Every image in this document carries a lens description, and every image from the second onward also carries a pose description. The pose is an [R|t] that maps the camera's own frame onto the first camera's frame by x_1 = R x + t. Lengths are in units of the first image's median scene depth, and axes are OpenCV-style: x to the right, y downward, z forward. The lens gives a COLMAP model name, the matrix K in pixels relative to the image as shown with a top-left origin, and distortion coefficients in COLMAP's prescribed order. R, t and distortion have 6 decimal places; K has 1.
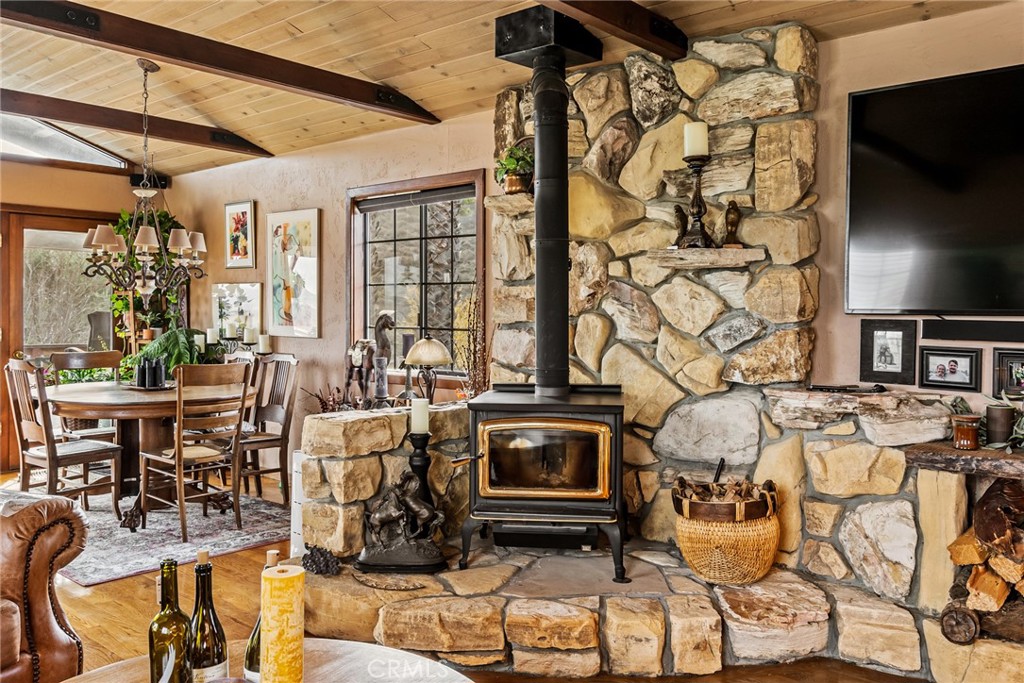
lens RADIAL K [[828.1, 0, 513.9], [0, 828.1, 315.9], [0, 0, 1]] dist [0.012646, 0.003260]
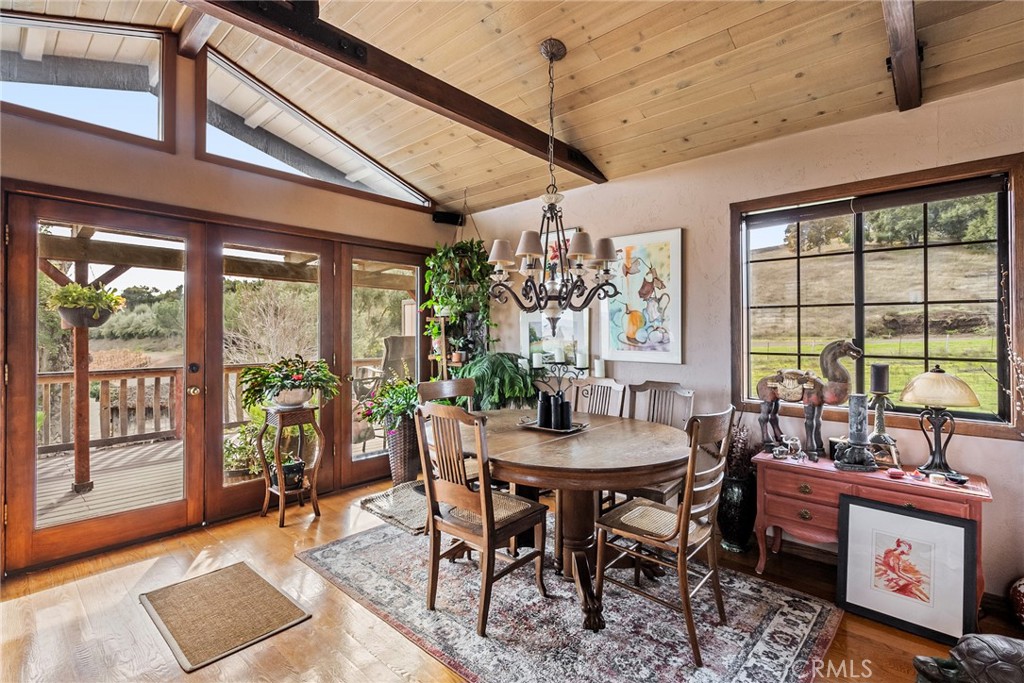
lens RADIAL K [[476.0, 0, 508.8], [0, 476.0, 333.6], [0, 0, 1]] dist [-0.000839, -0.000079]
pose [[0.999523, -0.006358, -0.030228, -0.397003], [0.006422, 0.999977, 0.002005, -0.010419], [0.030214, -0.002198, 0.999541, 0.426240]]
